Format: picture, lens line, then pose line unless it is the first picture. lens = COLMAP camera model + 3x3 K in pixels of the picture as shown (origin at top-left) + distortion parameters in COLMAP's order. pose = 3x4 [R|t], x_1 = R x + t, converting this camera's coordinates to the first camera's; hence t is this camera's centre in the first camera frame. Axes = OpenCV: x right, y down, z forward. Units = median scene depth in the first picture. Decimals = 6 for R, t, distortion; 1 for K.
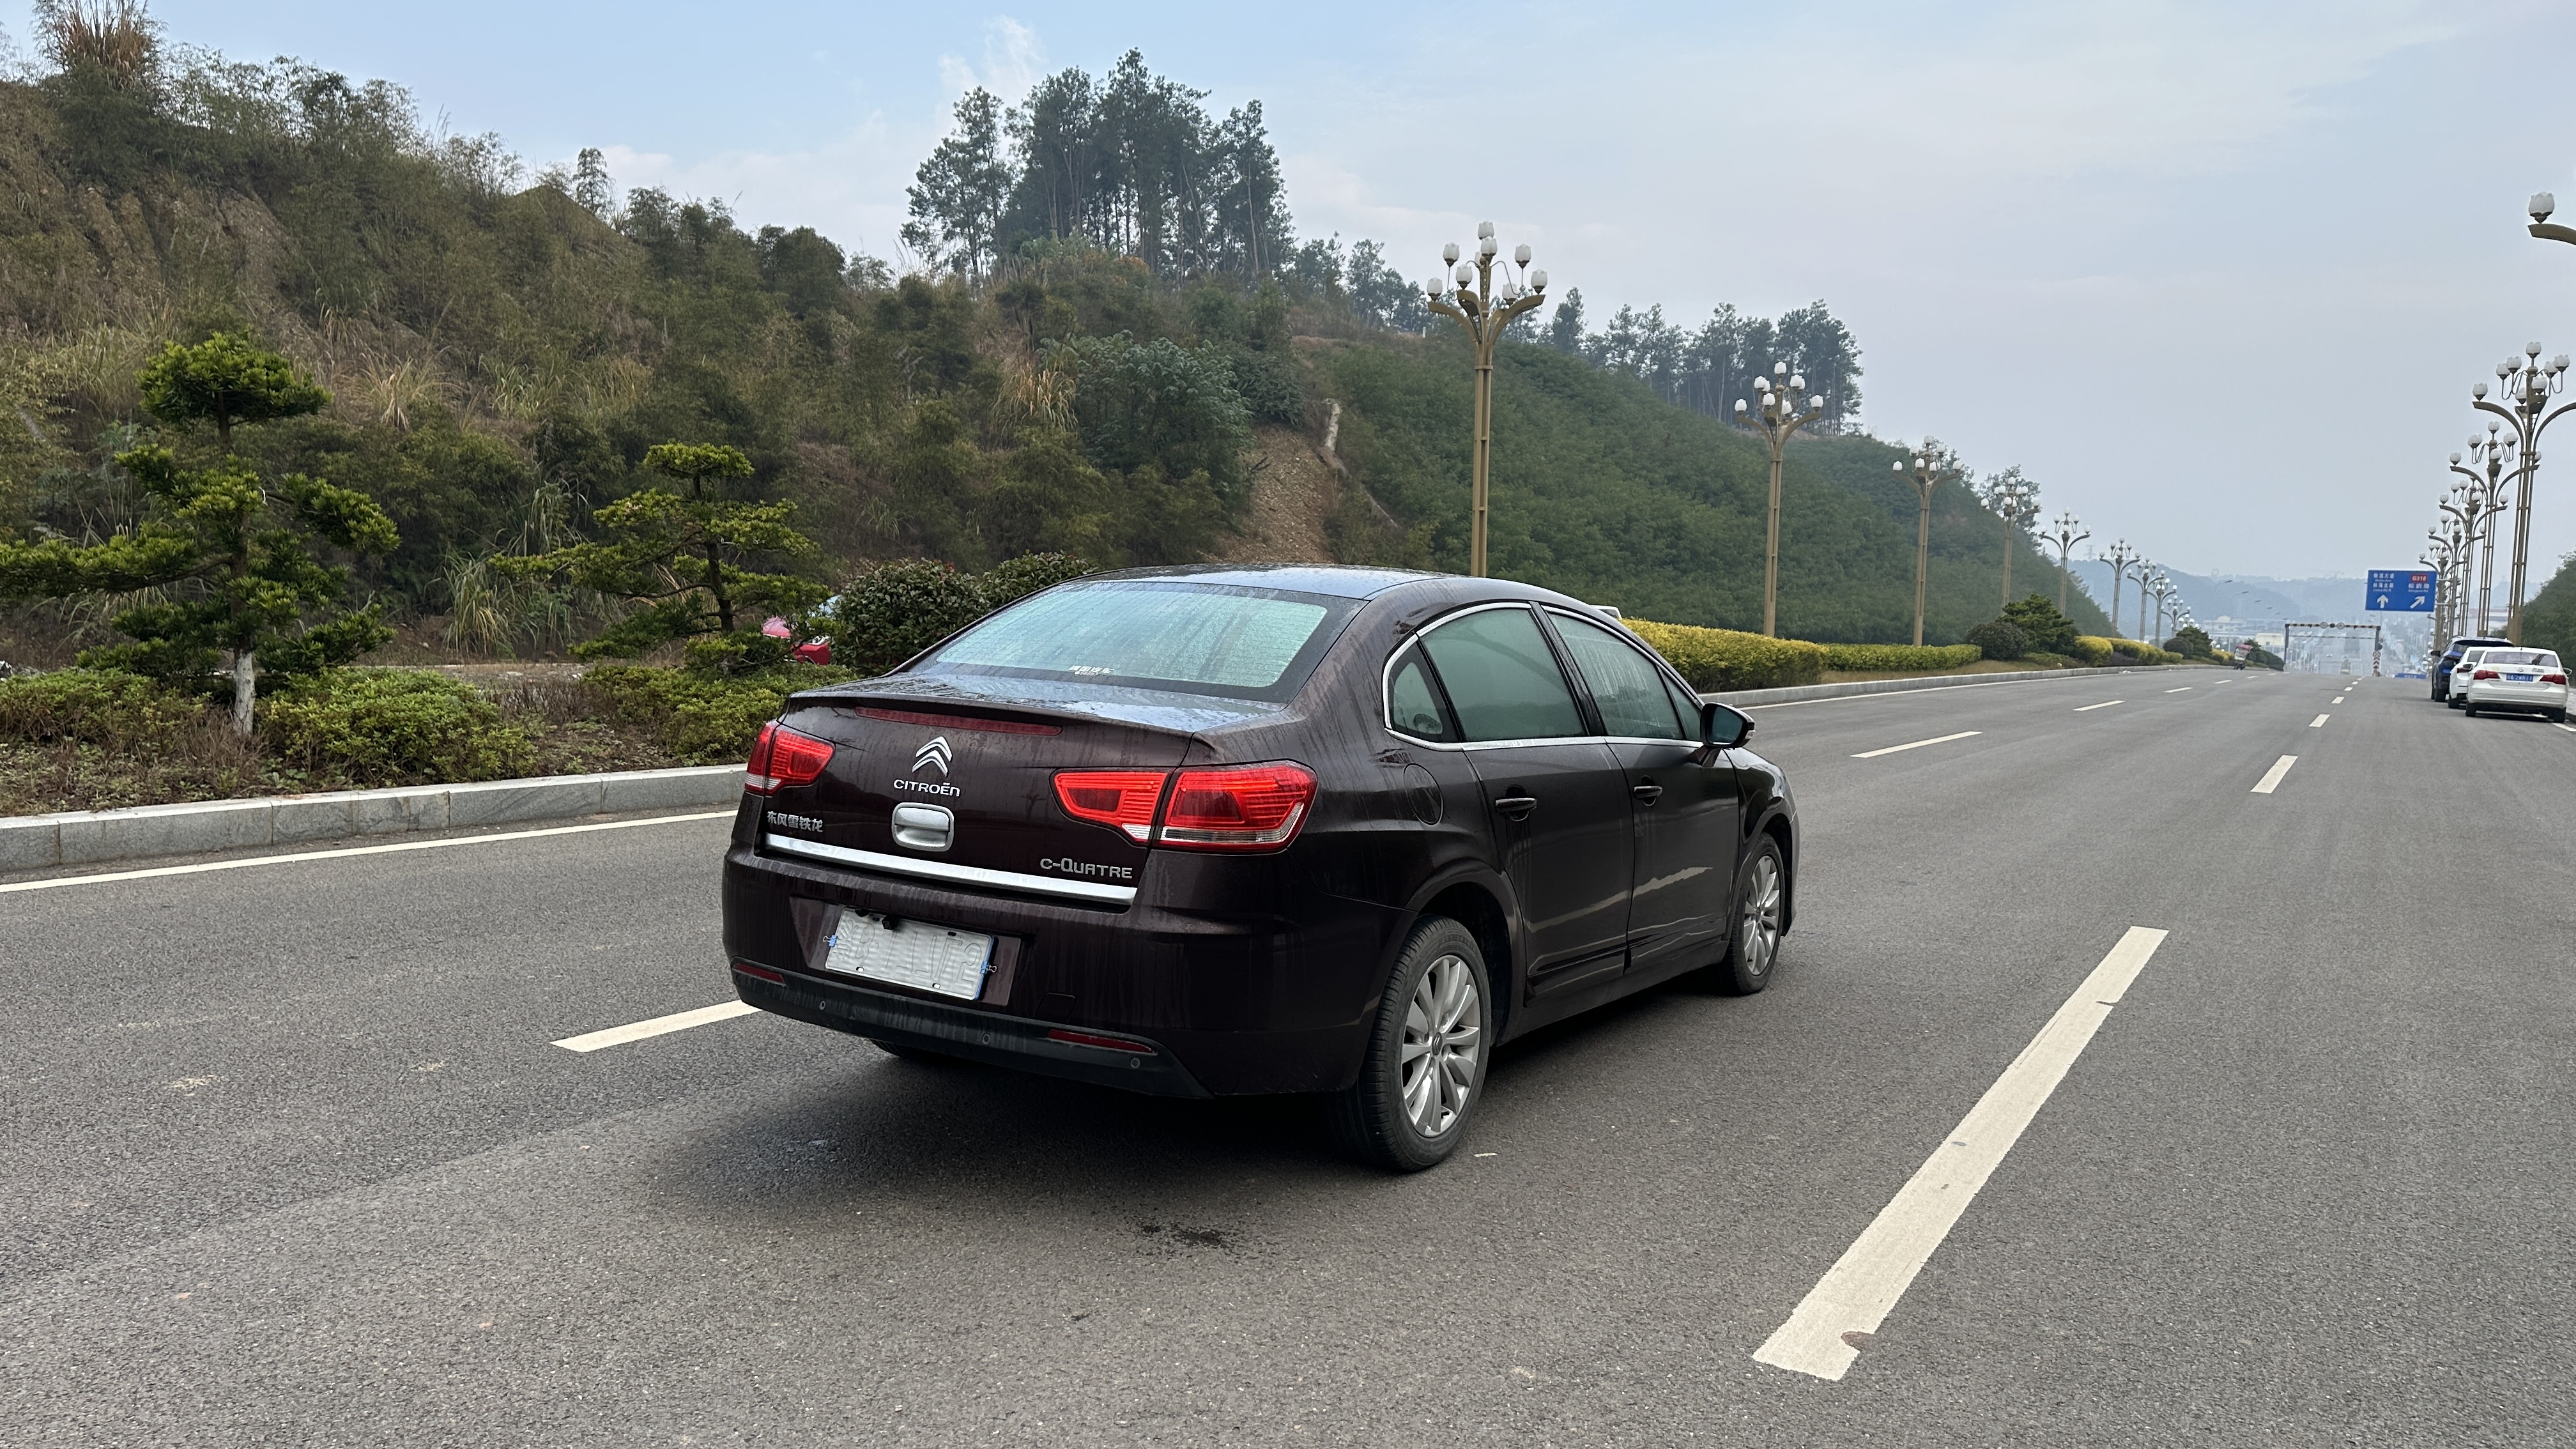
lens RADIAL K [[1794.4, 0, 1278.0], [0, 1794.4, 762.6], [0, 0, 1]] dist [0.060157, -0.073975]
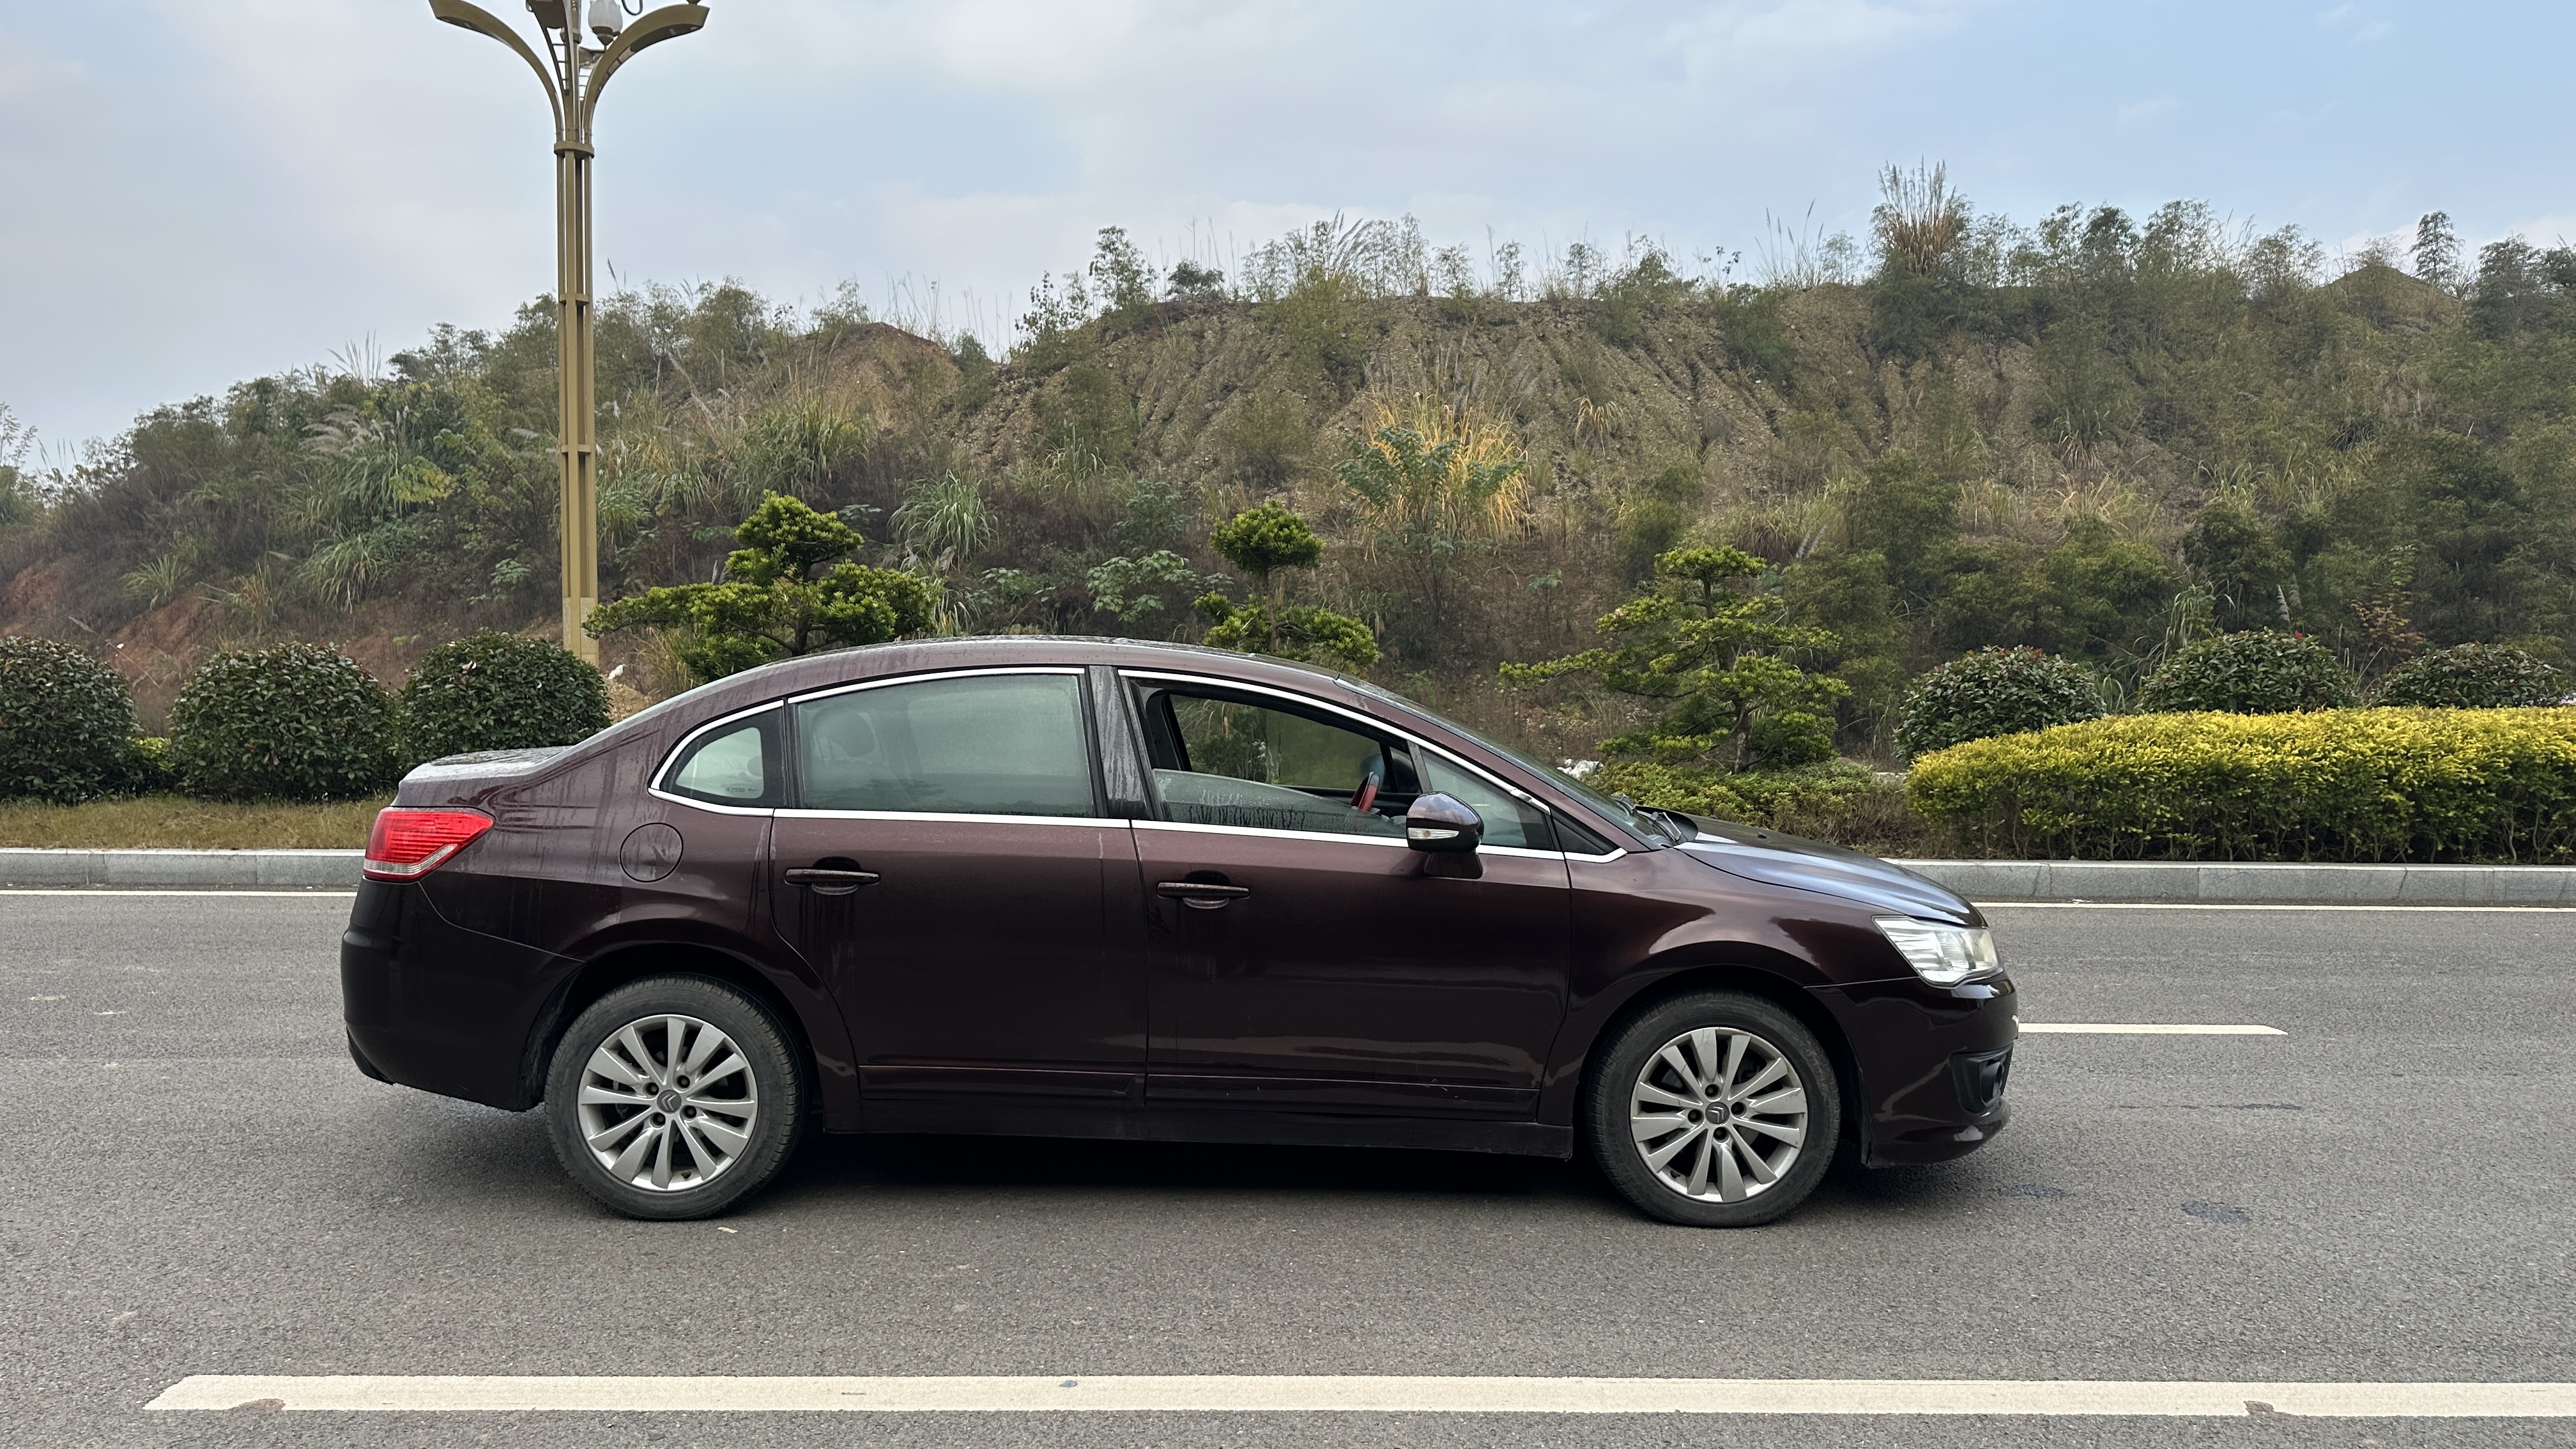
lens RADIAL K [[1794.4, 0, 1279.6], [0, 1794.4, 737.0], [0, 0, 1]] dist [0.060157, -0.073975]
pose [[0.532883, 0.000383, -0.846189, 0.152467], [-0.065990, 0.996973, -0.041105, -0.004405], [0.843612, 0.077744, 0.531296, 0.095508]]
